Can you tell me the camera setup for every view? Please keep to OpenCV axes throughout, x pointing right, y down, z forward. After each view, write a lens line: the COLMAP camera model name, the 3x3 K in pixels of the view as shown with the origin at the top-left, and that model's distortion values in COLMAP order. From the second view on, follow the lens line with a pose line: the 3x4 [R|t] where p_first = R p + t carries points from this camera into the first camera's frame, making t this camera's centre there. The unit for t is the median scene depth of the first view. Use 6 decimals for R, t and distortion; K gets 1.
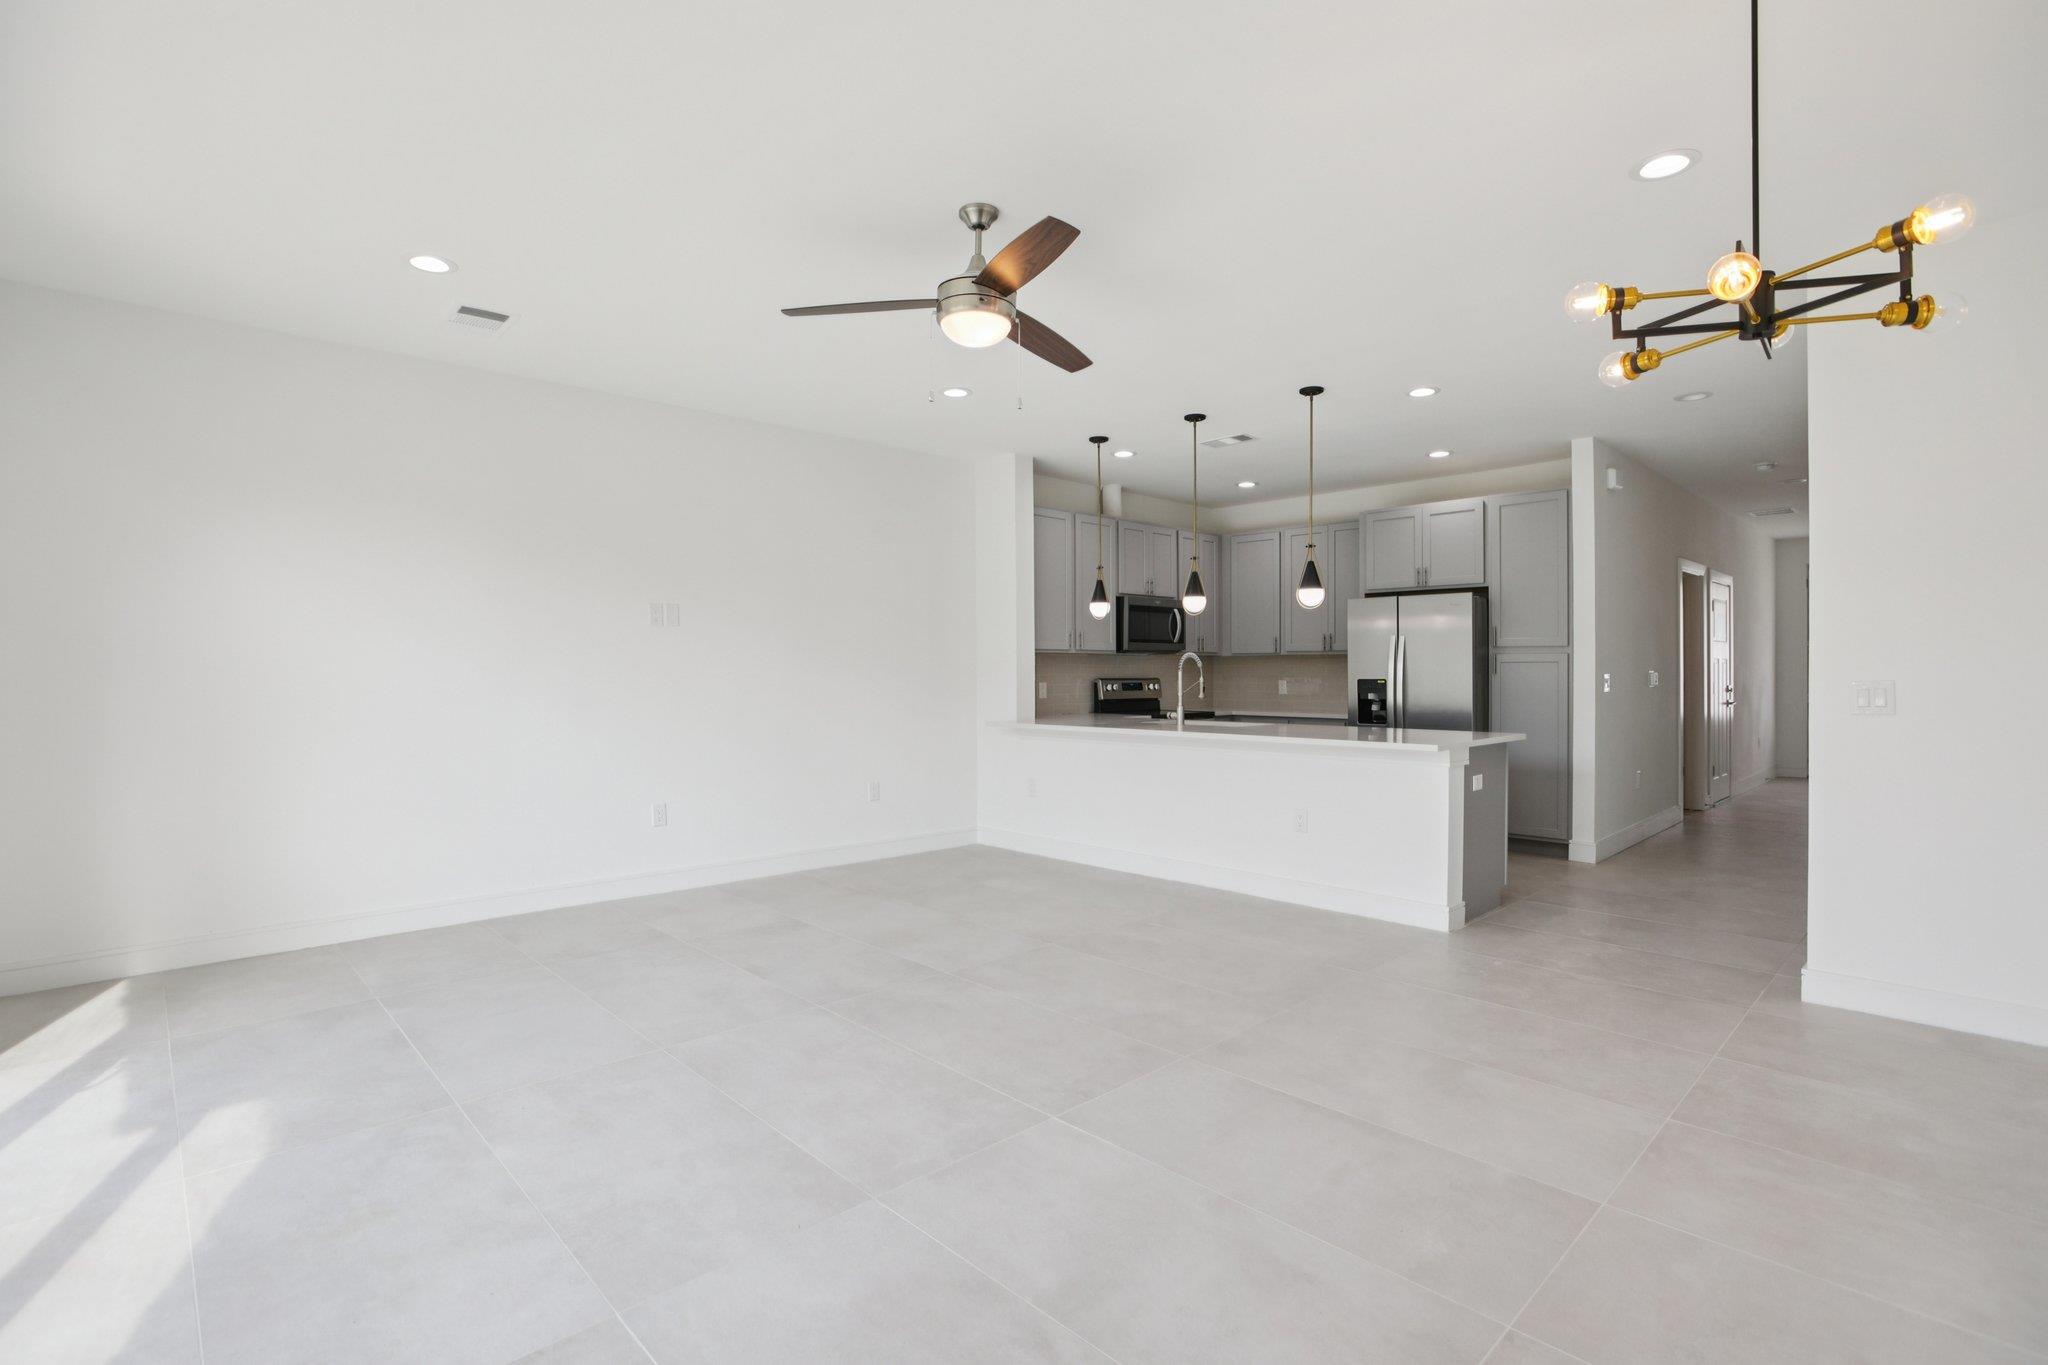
lens RADIAL K [[977.2, 0, 1020.6], [0, 977.2, 670.6], [0, 0, 1]] dist [-0.044324, 0.021923]
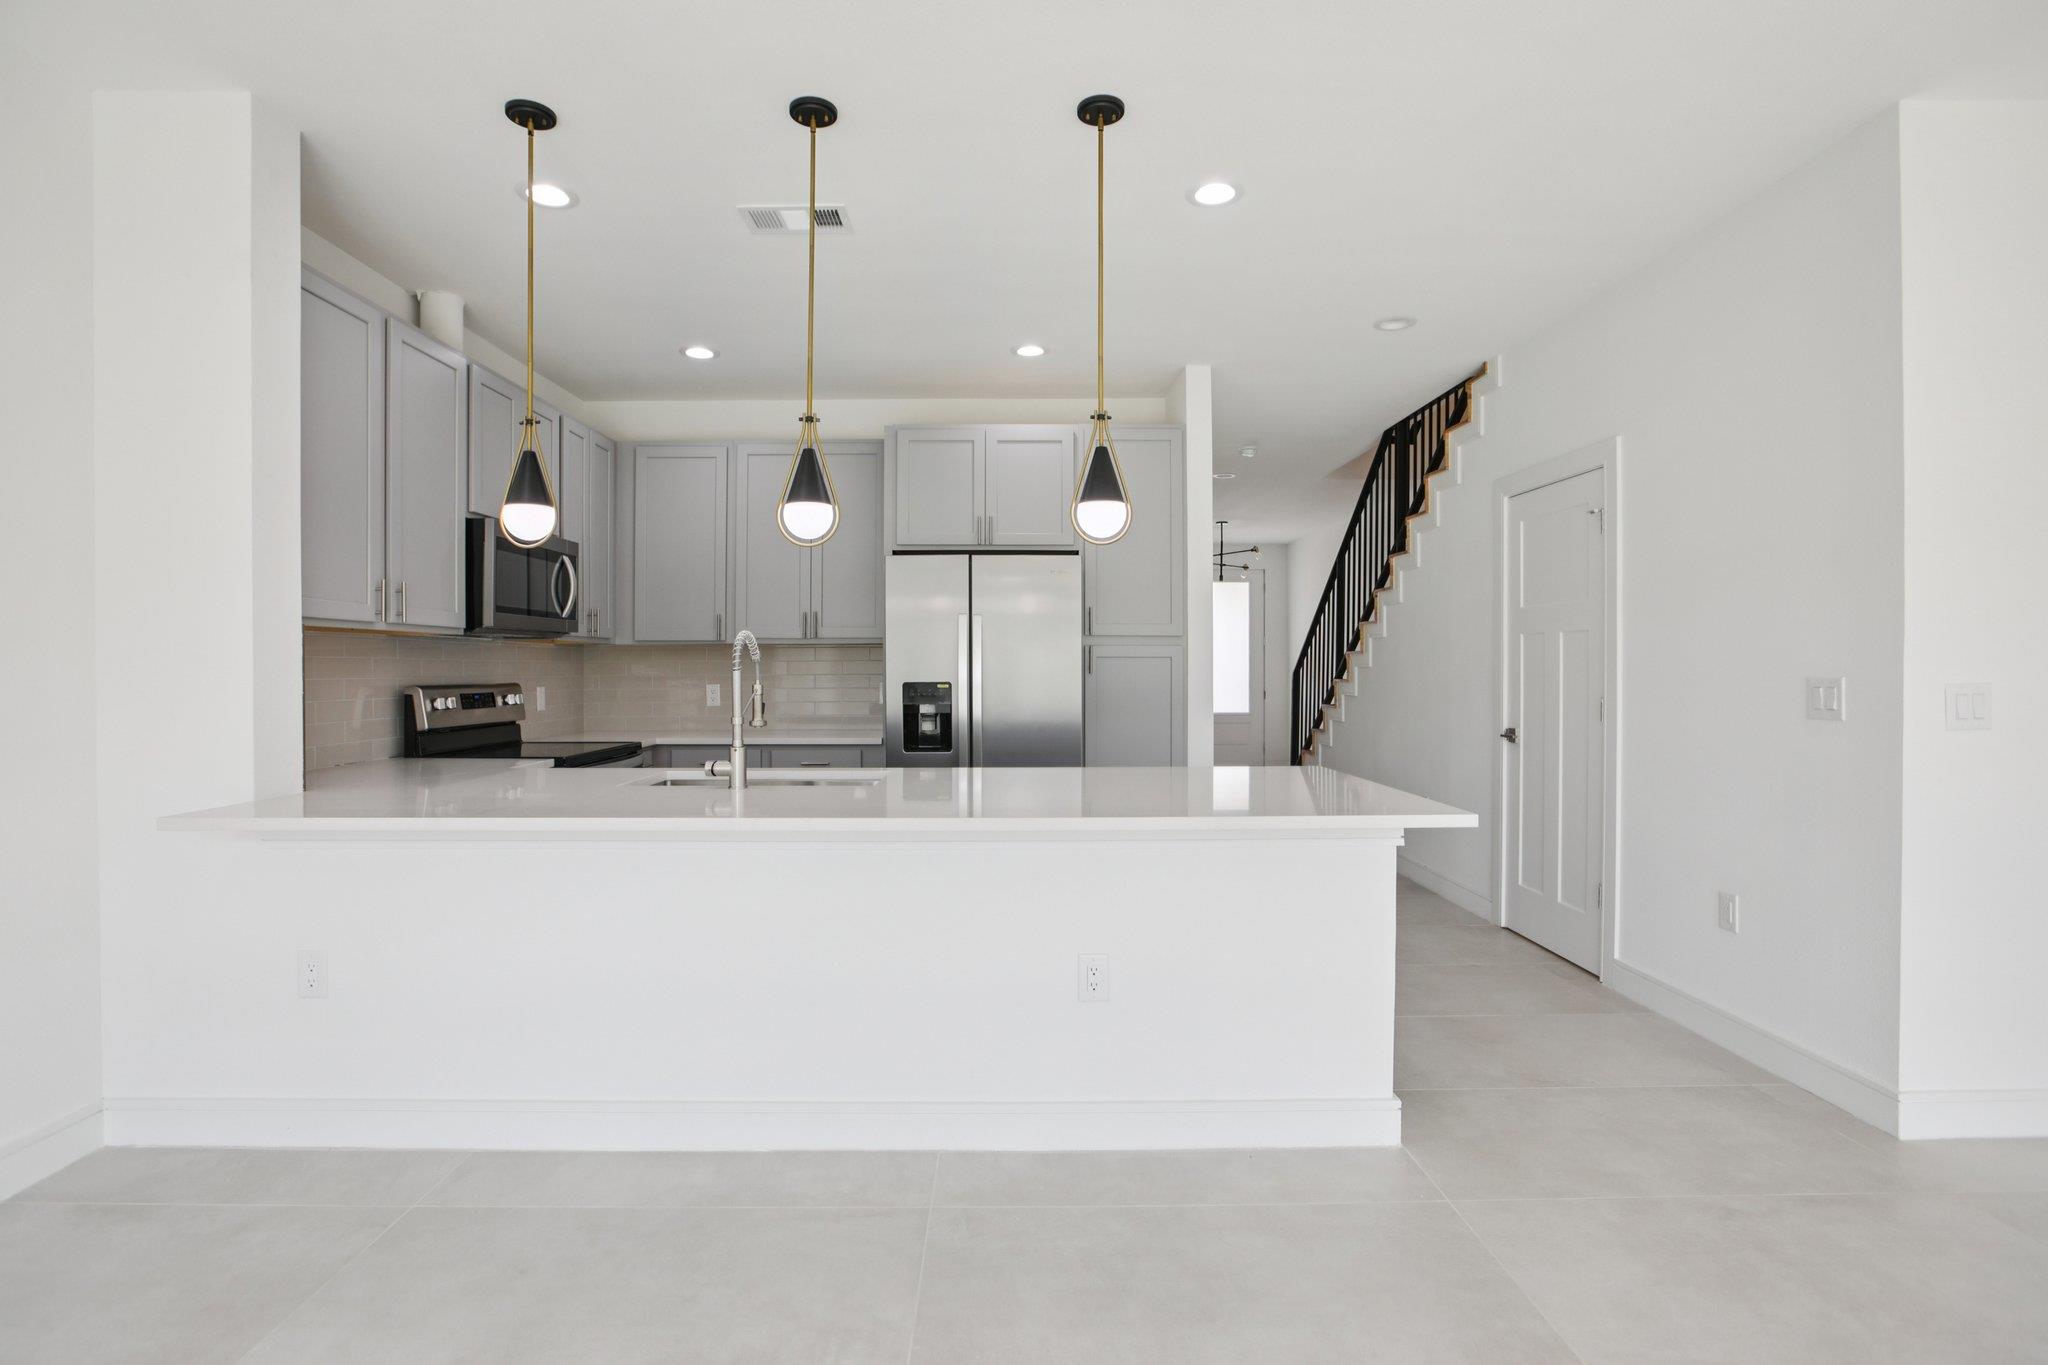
lens RADIAL K [[977.2, 0, 1020.6], [0, 977.2, 670.6], [0, 0, 1]] dist [-0.044324, 0.021923]
pose [[0.690784, -0.003746, 0.723052, -0.063740], [0.002176, 0.999993, 0.003101, -0.000400], [-0.723058, -0.000569, 0.690787, 0.494453]]
